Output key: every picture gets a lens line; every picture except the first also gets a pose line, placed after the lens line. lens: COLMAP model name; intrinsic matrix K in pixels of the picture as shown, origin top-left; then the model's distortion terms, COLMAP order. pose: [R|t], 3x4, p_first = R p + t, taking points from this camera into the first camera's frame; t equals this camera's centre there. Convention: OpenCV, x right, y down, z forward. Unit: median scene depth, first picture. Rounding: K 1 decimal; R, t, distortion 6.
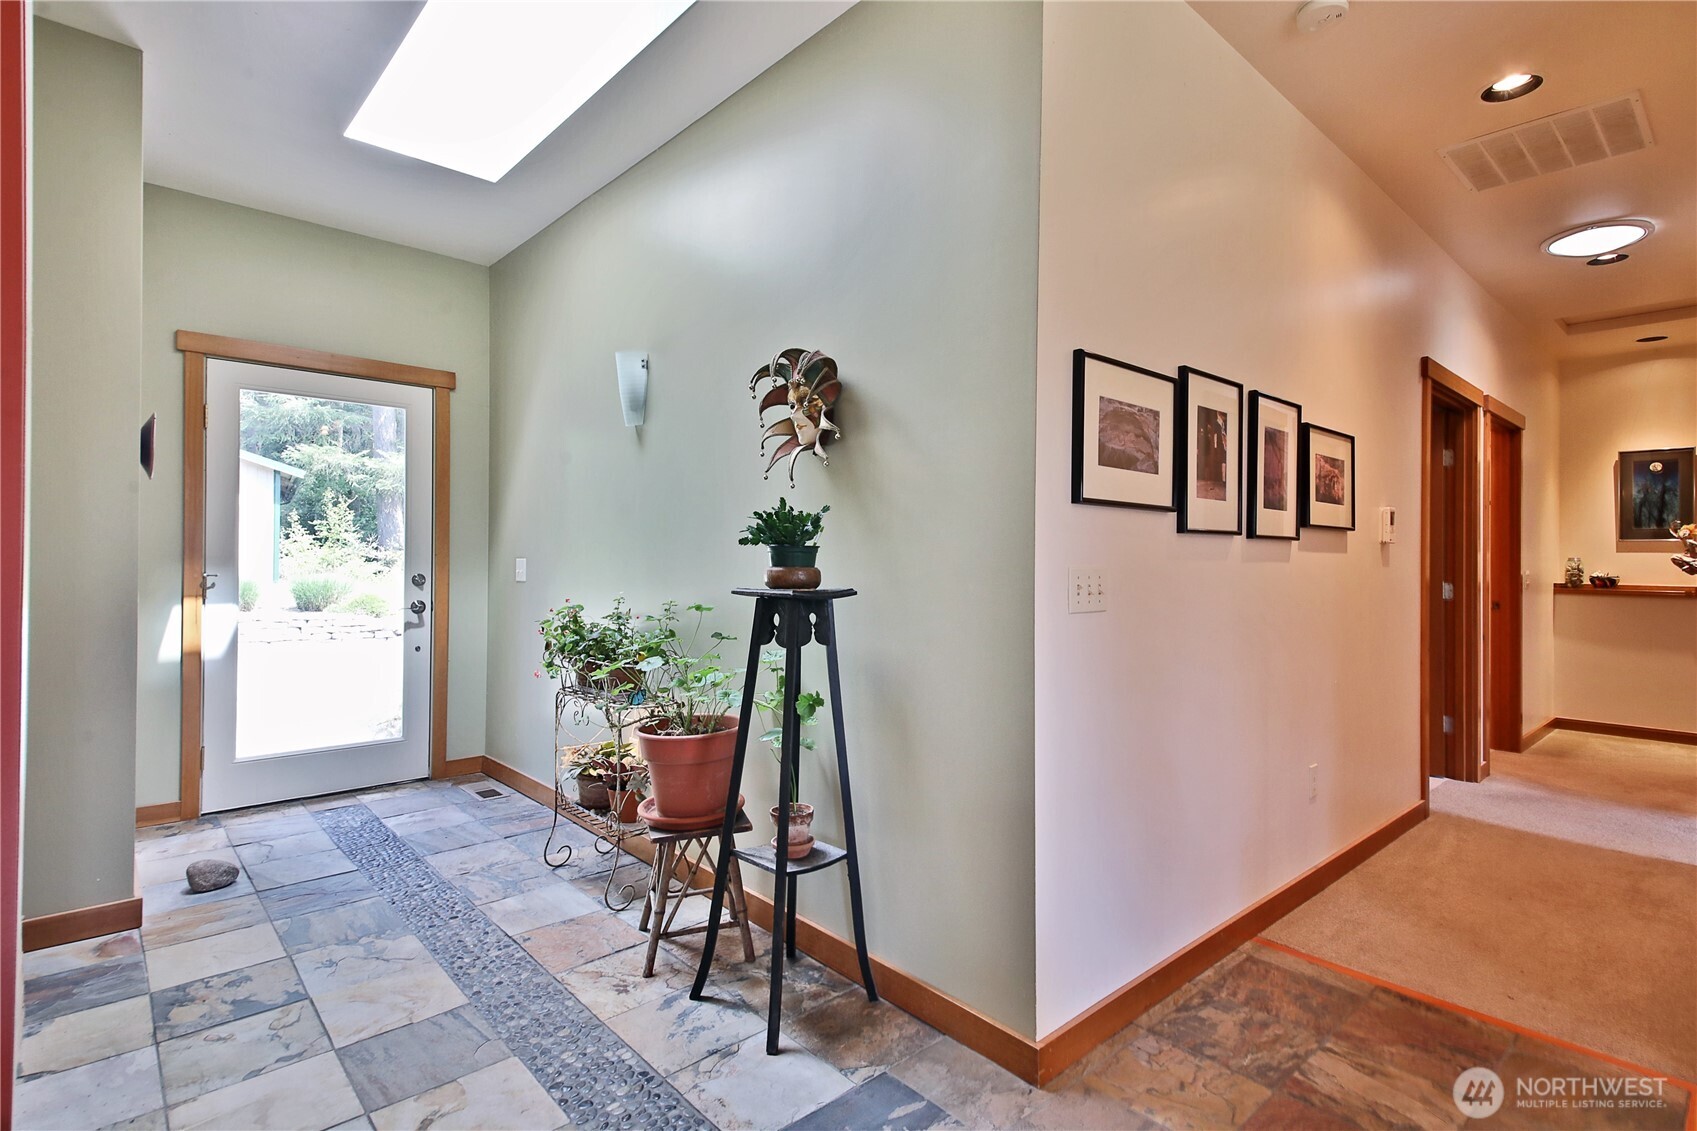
lens RADIAL K [[802.3, 0, 844.1], [0, 802.3, 559.9], [0, 0, 1]] dist [-0.013124, -0.001779]
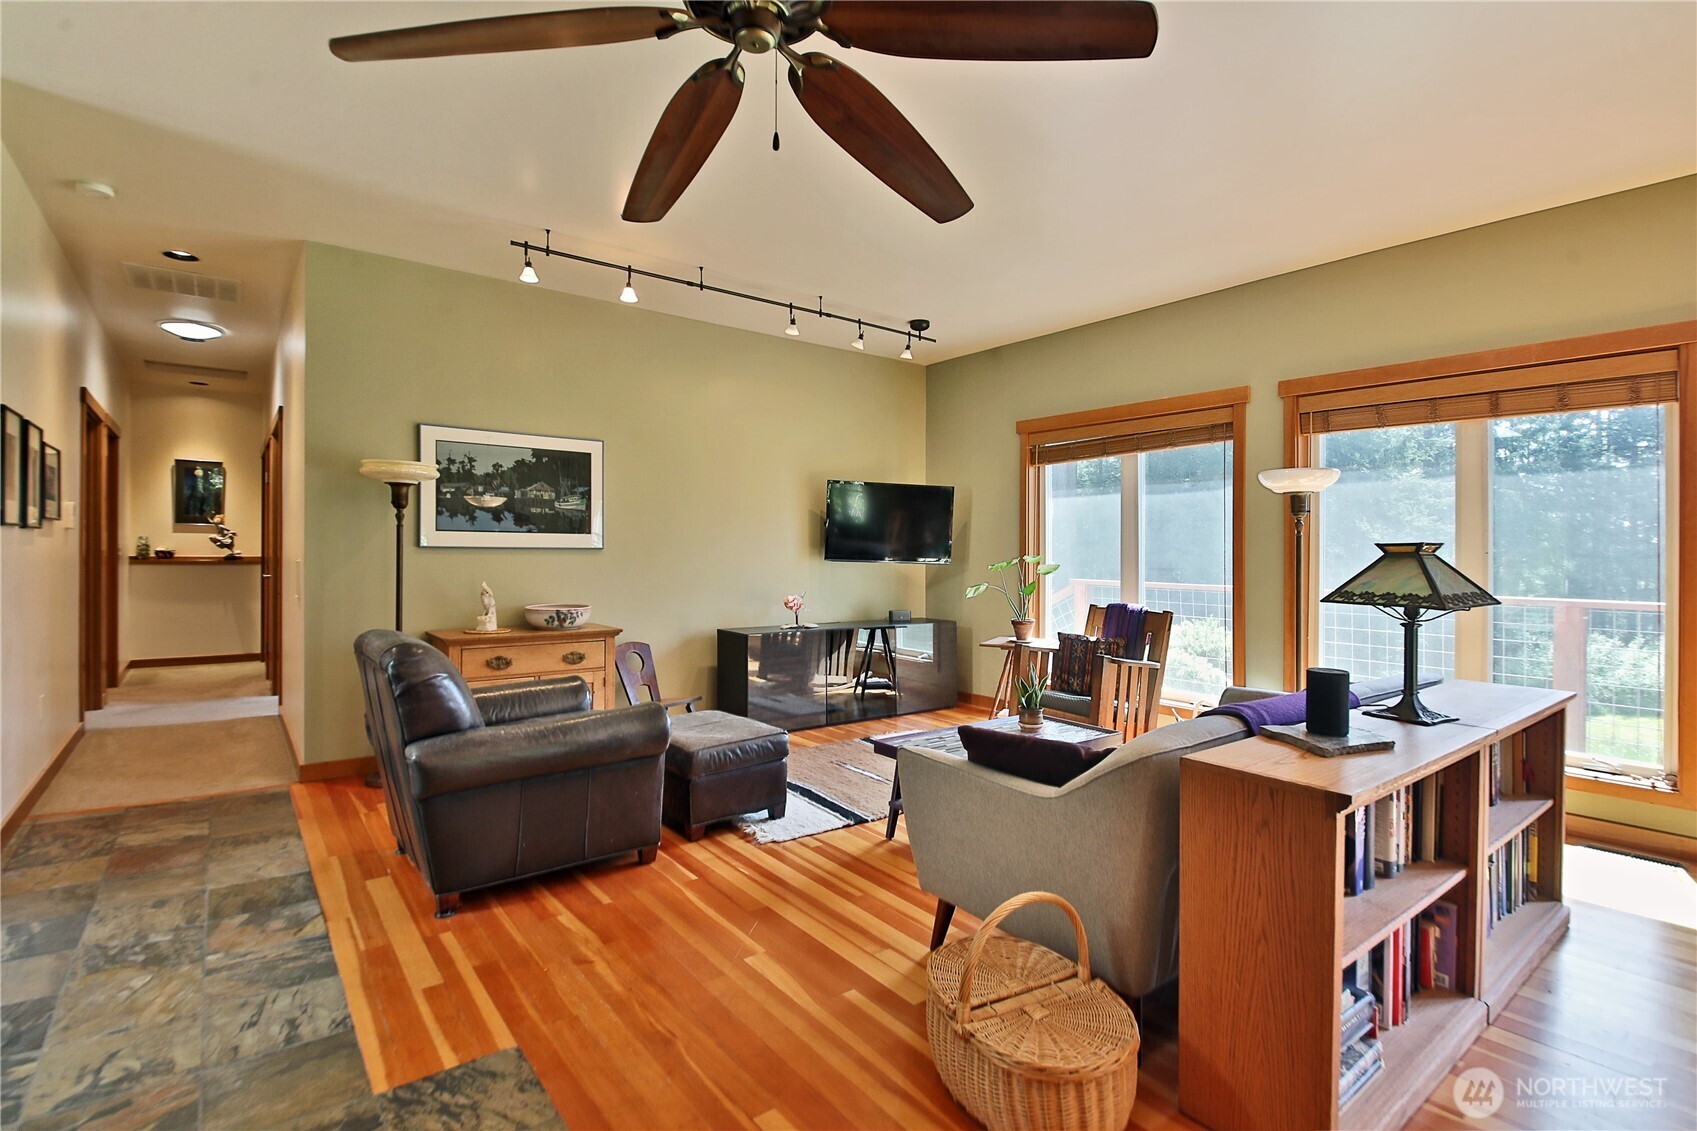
lens RADIAL K [[802.3, 0, 847.9], [0, 802.3, 552.4], [0, 0, 1]] dist [-0.013124, -0.001779]
pose [[0.029150, -0.013269, 0.999487, -0.401950], [-0.013304, 0.999818, 0.013662, -0.010616], [-0.999487, -0.013695, 0.028968, -0.228978]]
